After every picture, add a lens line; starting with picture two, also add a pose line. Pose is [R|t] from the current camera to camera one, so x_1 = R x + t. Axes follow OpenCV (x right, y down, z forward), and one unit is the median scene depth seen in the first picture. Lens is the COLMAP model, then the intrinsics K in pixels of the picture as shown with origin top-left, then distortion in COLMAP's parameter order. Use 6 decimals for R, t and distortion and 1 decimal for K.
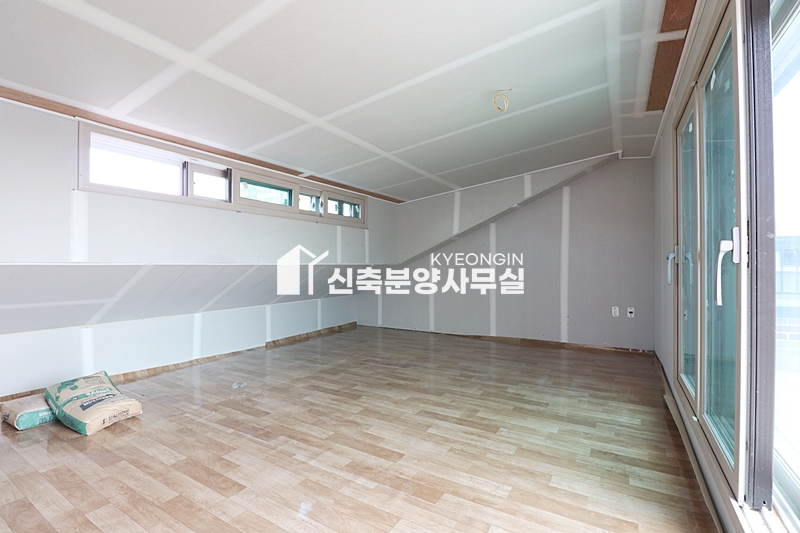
lens RADIAL K [[367.0, 0, 400.0], [0, 367.0, 266.5], [0, 0, 1]] dist [-0.013909, -0.000238]
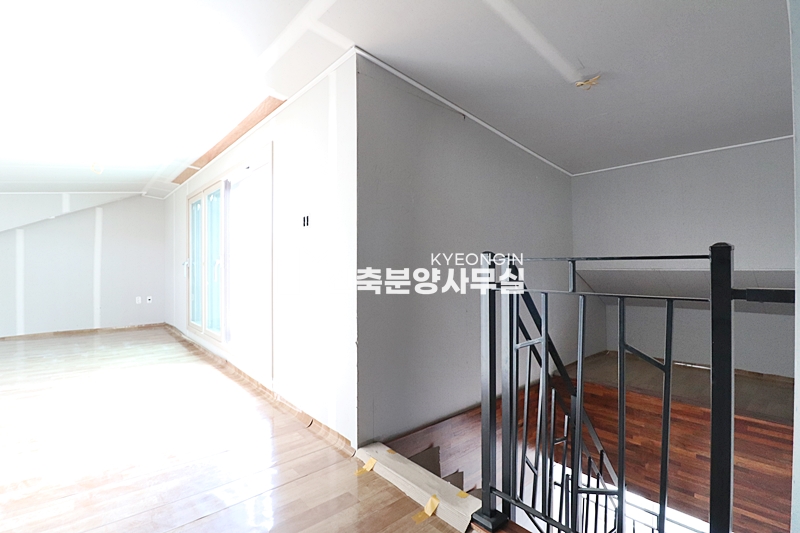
lens RADIAL K [[381.9, 0, 412.8], [0, 381.9, 262.6], [0, 0, 1]] dist [-0.020812, -0.001051]
pose [[0.287913, 0.008324, 0.957620, -0.545739], [0.009077, 0.999894, -0.011420, 0.001839], [-0.957613, 0.011980, 0.287807, -0.487016]]
